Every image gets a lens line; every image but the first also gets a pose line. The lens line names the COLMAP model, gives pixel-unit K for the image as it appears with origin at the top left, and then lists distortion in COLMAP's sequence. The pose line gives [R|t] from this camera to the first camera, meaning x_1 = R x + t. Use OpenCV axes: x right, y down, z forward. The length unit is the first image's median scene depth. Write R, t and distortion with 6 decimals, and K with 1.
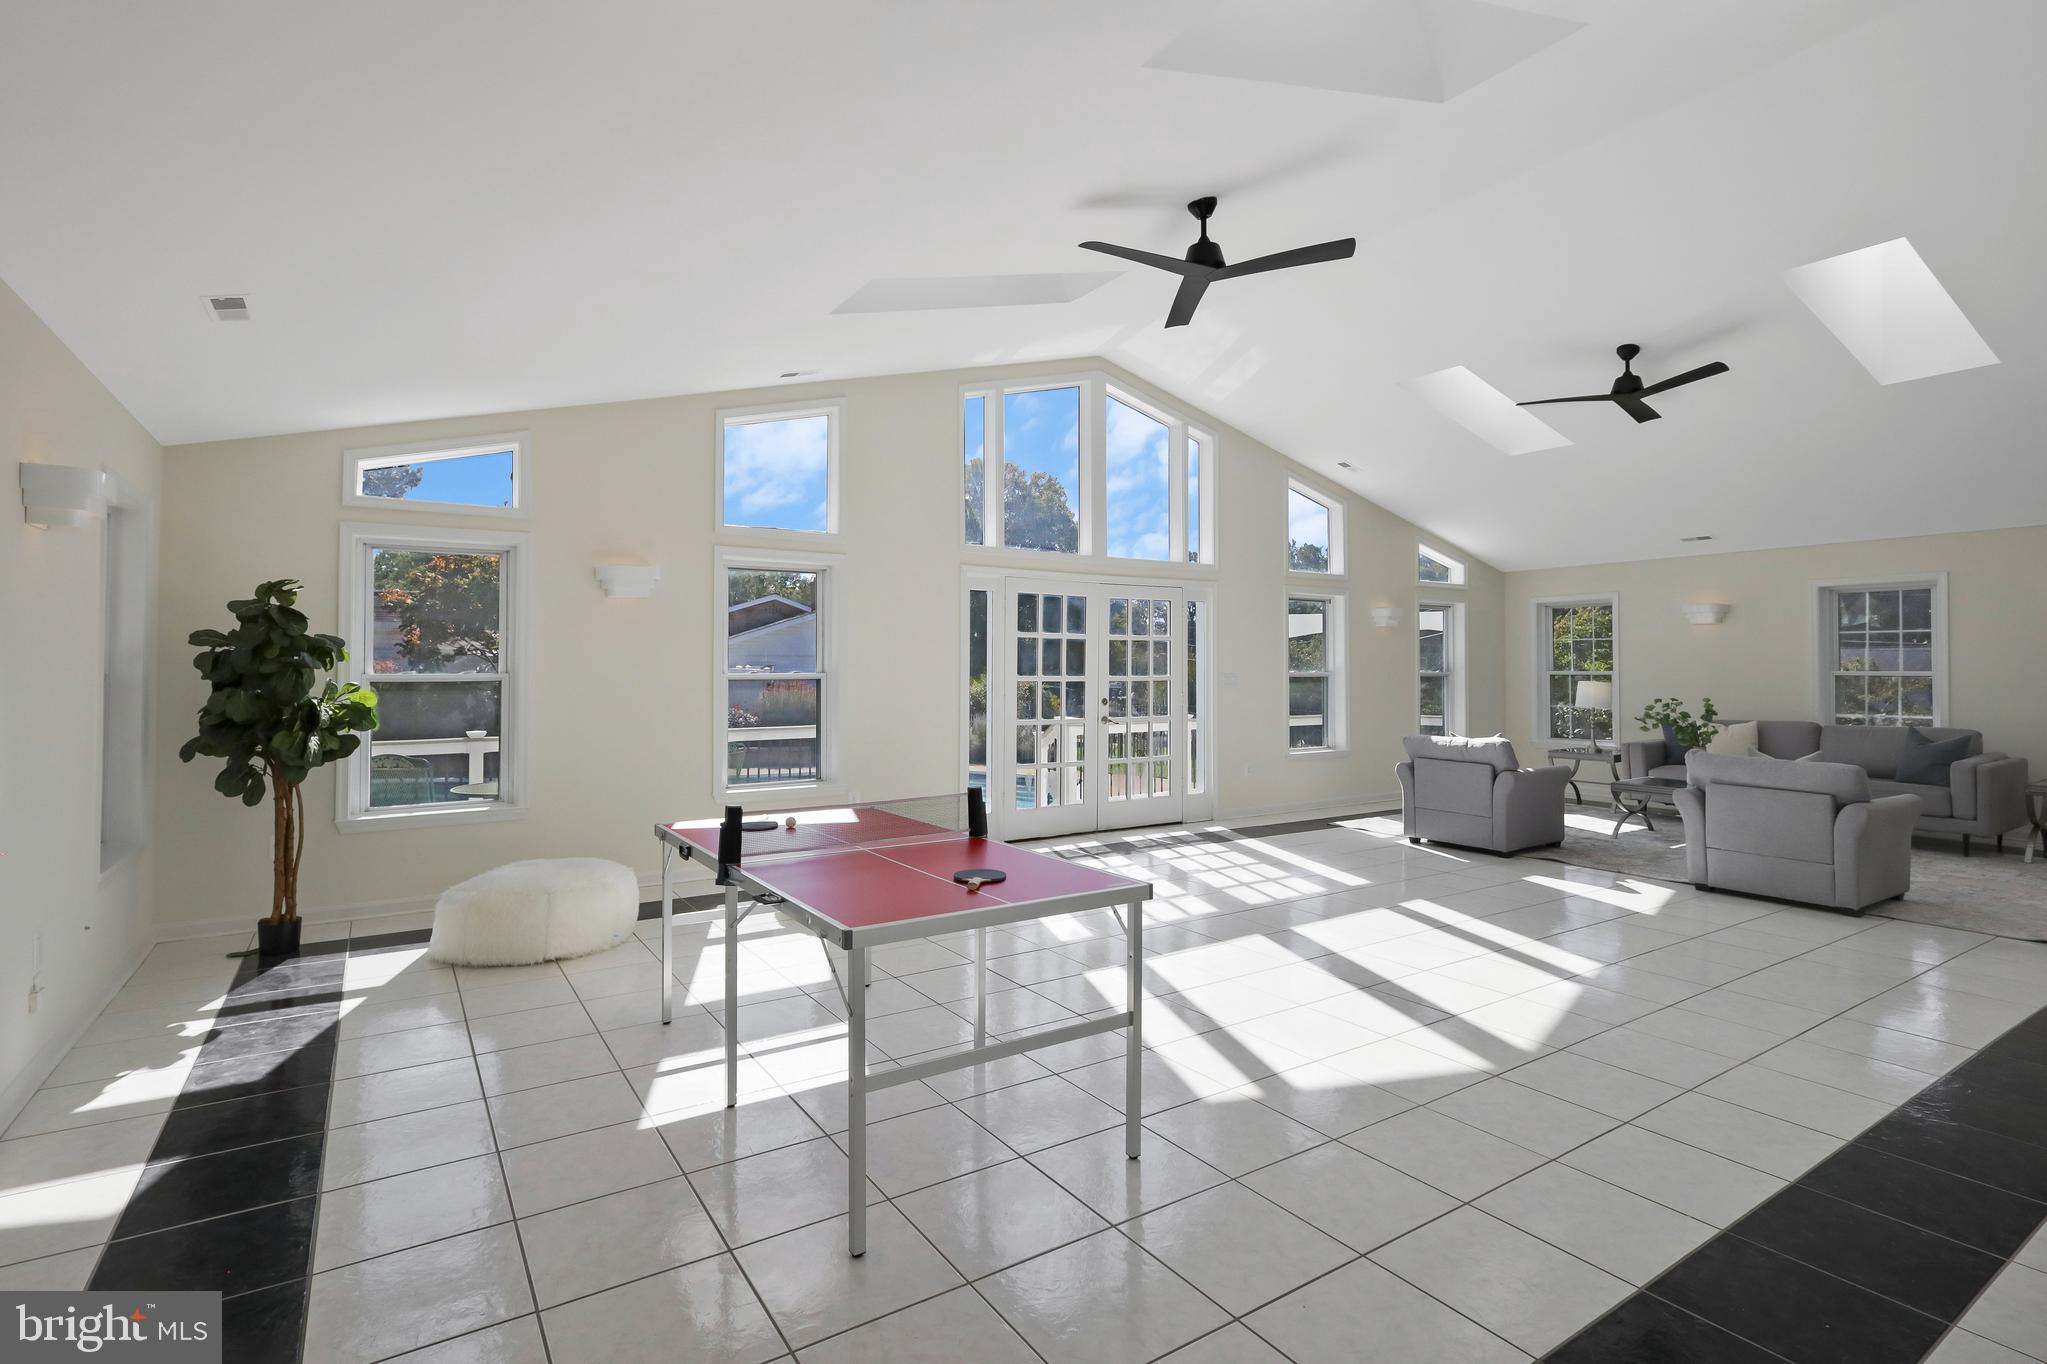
lens RADIAL K [[977.9, 0, 1018.4], [0, 977.9, 661.8], [0, 0, 1]] dist [0.001363, 0.000090]
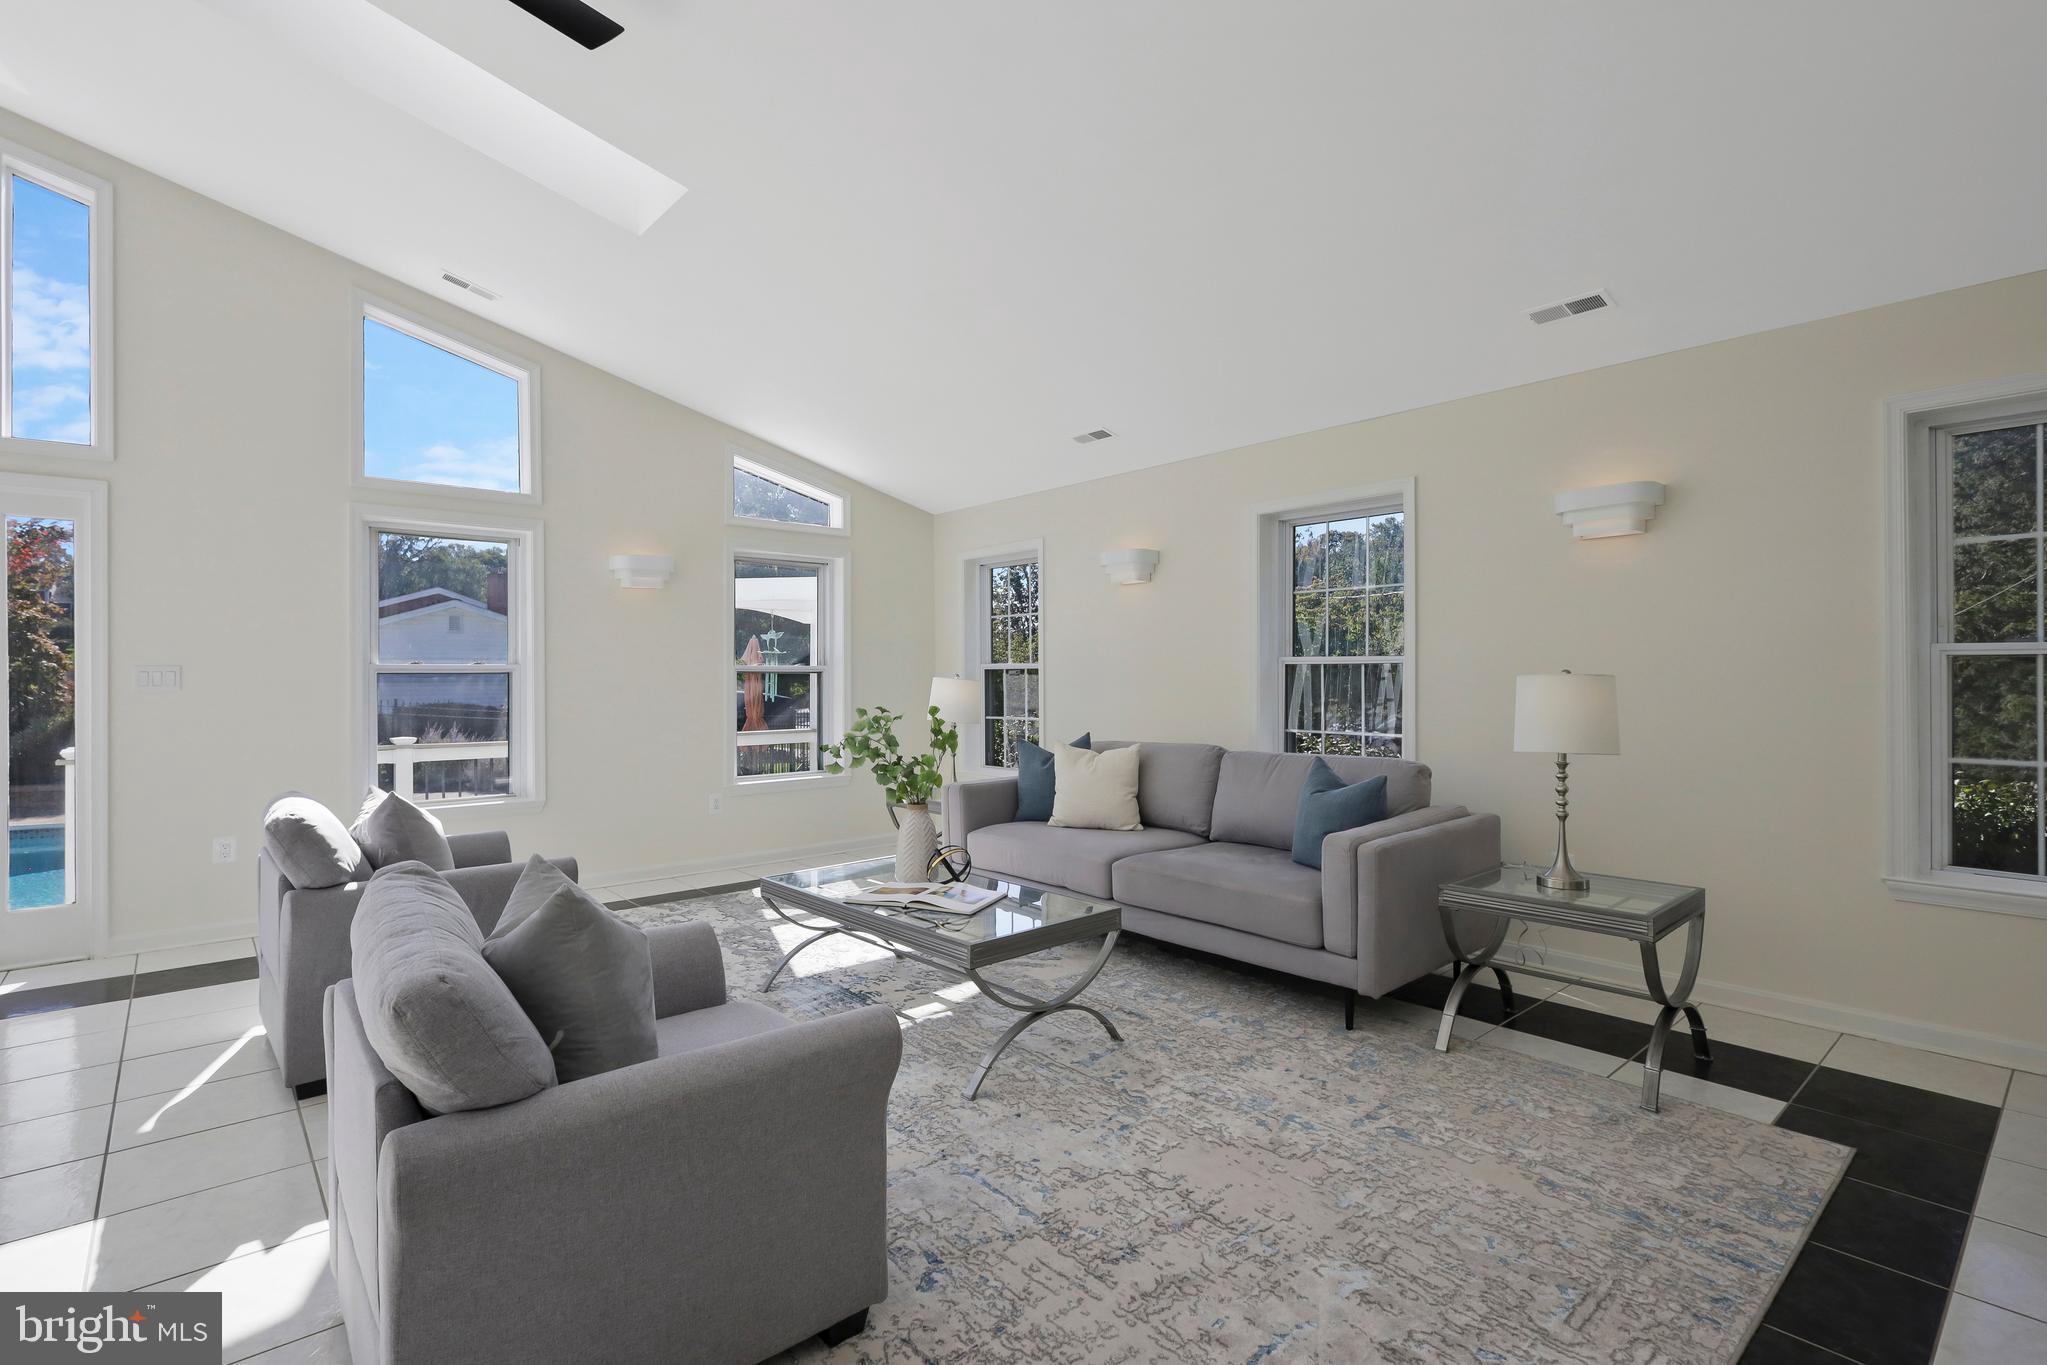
lens RADIAL K [[963.7, 0, 1036.5], [0, 963.7, 676.5], [0, 0, 1]] dist [0.000043, -0.000057]
pose [[0.988975, -0.004326, 0.148019, 0.669475], [0.003294, 0.999969, 0.007217, 0.017982], [-0.148045, -0.006650, 0.988958, 0.496528]]
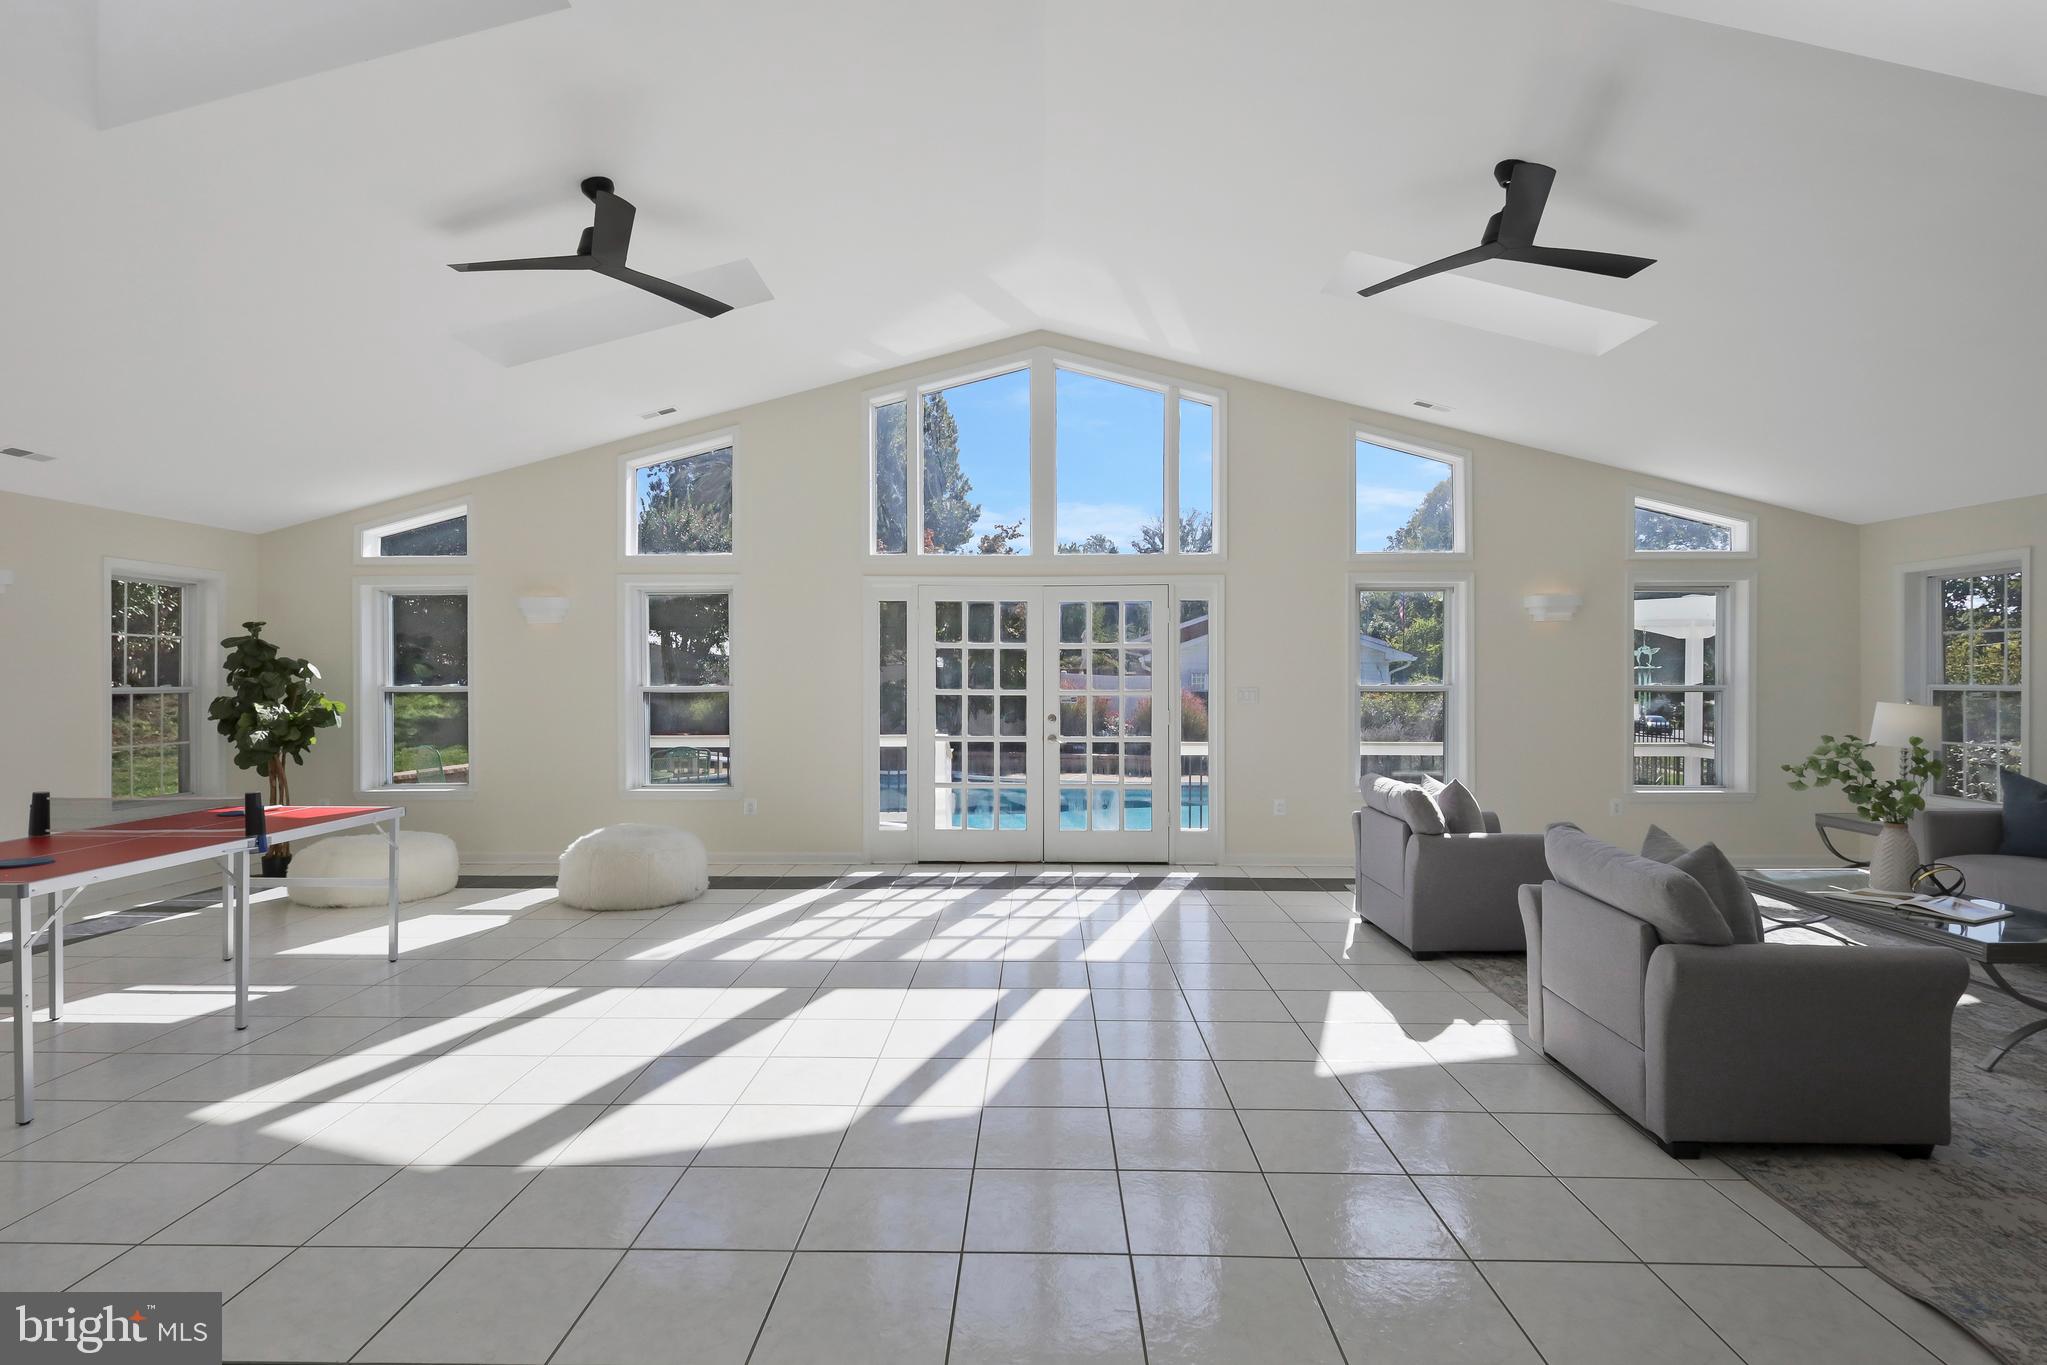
lens RADIAL K [[992.9, 0, 1023.5], [0, 992.9, 682.5], [0, 0, 1]] dist [0.003558, 0.000482]
pose [[0.824607, 0.003051, -0.565698, 0.594430], [0.004994, 0.999907, 0.012673, -0.003565], [0.565684, -0.013276, 0.824515, 0.245364]]
